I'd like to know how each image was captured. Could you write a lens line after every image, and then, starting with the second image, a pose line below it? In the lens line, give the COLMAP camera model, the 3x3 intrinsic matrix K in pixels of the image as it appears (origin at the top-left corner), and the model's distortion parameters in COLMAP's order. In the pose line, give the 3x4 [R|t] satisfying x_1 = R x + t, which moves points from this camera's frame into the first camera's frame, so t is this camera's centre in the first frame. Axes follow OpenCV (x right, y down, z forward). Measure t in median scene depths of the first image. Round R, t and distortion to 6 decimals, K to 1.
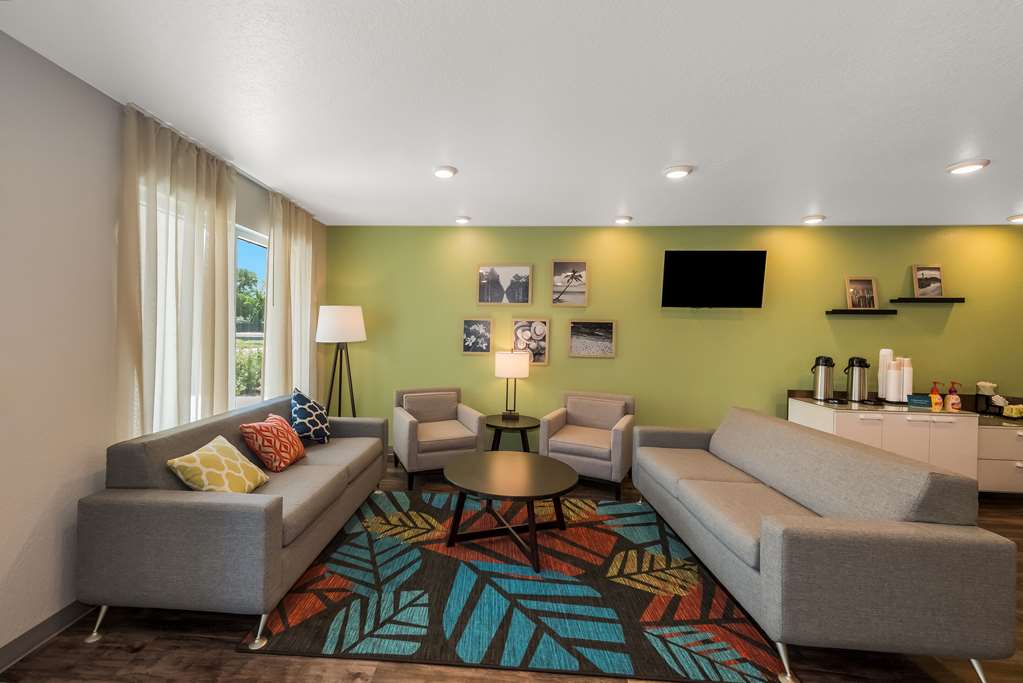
lens RADIAL K [[426.2, 0, 504.5], [0, 426.2, 326.1], [0, 0, 1]] dist [0.001487, 0.000230]
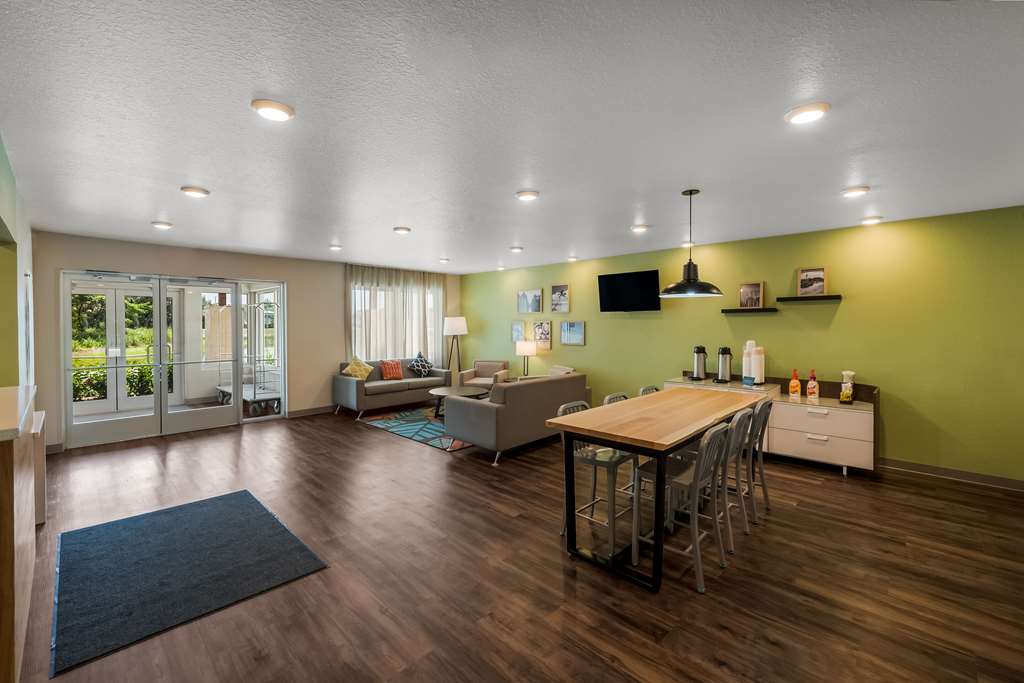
lens RADIAL K [[430.4, 0, 510.8], [0, 430.4, 327.4], [0, 0, 1]] dist [0.000424, 0.000017]
pose [[0.769876, -0.011324, -0.638093, 1.101323], [0.019822, 0.999784, 0.006173, -0.005857], [0.637886, -0.017401, 0.769934, -0.387060]]
